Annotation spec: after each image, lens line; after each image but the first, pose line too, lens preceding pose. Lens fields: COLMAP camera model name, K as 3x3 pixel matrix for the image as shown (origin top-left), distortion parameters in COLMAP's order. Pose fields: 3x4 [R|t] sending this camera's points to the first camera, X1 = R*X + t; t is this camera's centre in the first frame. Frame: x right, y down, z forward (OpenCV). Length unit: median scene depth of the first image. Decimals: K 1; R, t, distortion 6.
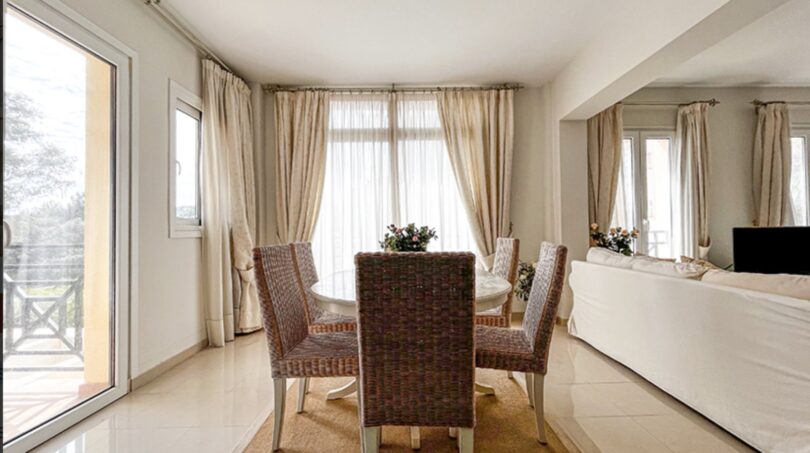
lens RADIAL K [[356.2, 0, 405.0], [0, 356.2, 226.5], [0, 0, 1]] dist [-0.000288, -0.000168]
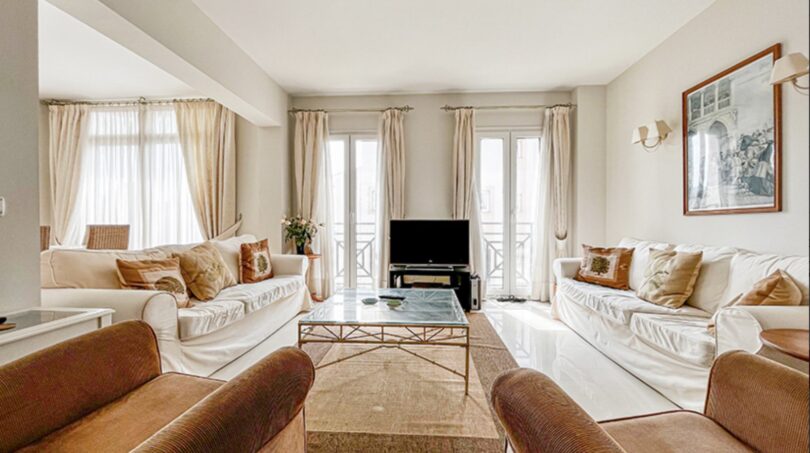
lens RADIAL K [[324.5, 0, 405.0], [0, 324.5, 226.5], [0, 0, 1]] dist [-0.000437, -0.000040]
pose [[0.995430, 0.018773, -0.093635, 0.972740], [-0.016407, 0.999528, 0.025978, -0.003845], [0.094079, -0.024323, 0.995268, -0.025015]]
